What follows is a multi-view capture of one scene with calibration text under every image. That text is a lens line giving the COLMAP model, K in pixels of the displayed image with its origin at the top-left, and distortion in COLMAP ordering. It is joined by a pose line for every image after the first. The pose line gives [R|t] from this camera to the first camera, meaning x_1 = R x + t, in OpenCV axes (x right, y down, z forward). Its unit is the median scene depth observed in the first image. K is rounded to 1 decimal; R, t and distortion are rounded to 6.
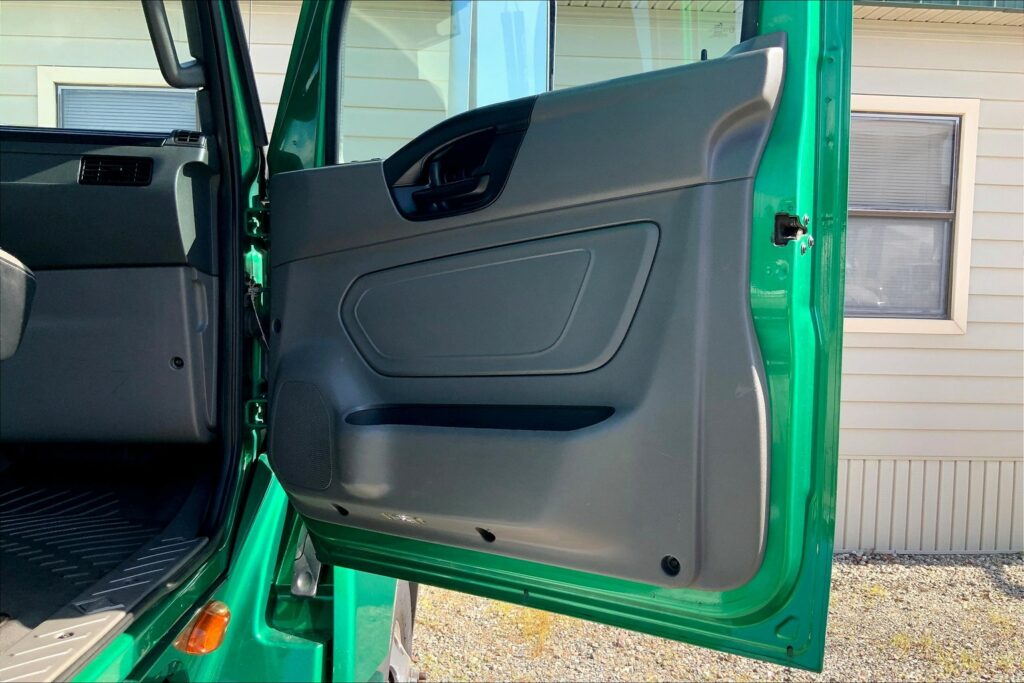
lens RADIAL K [[847.8, 0, 514.7], [0, 847.8, 340.0], [0, 0, 1]] dist [0.075648, -0.158587]
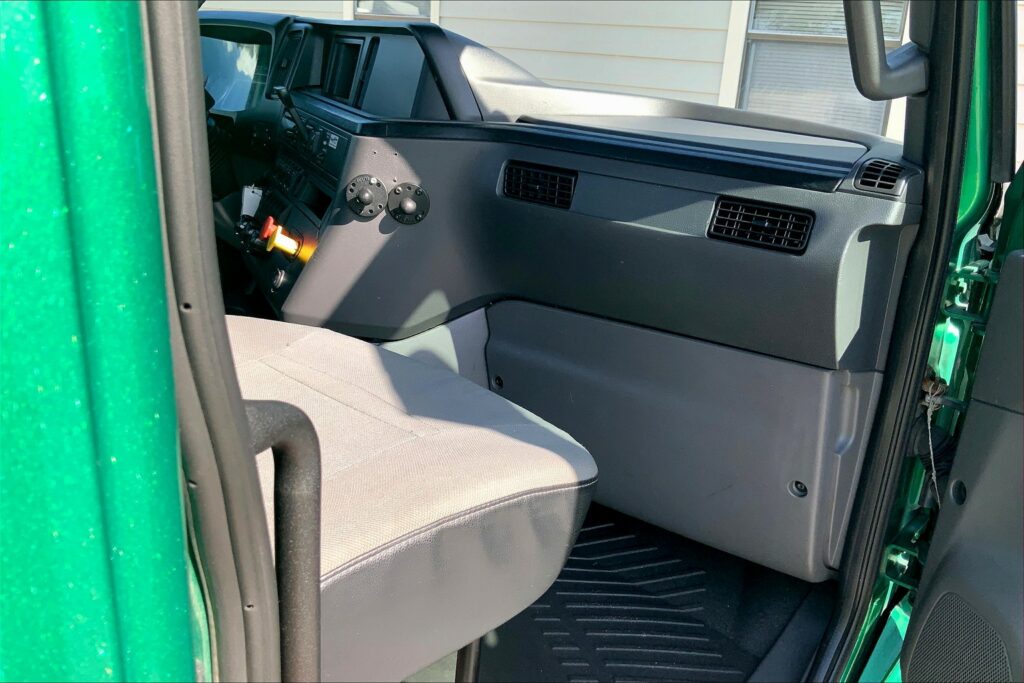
lens RADIAL K [[847.8, 0, 513.3], [0, 847.8, 343.3], [0, 0, 1]] dist [0.075648, -0.158587]
pose [[0.736000, 0.248289, -0.629807, -0.157036], [-0.075142, 0.954529, 0.288492, -0.281566], [0.672799, -0.165005, 0.721190, 0.358280]]
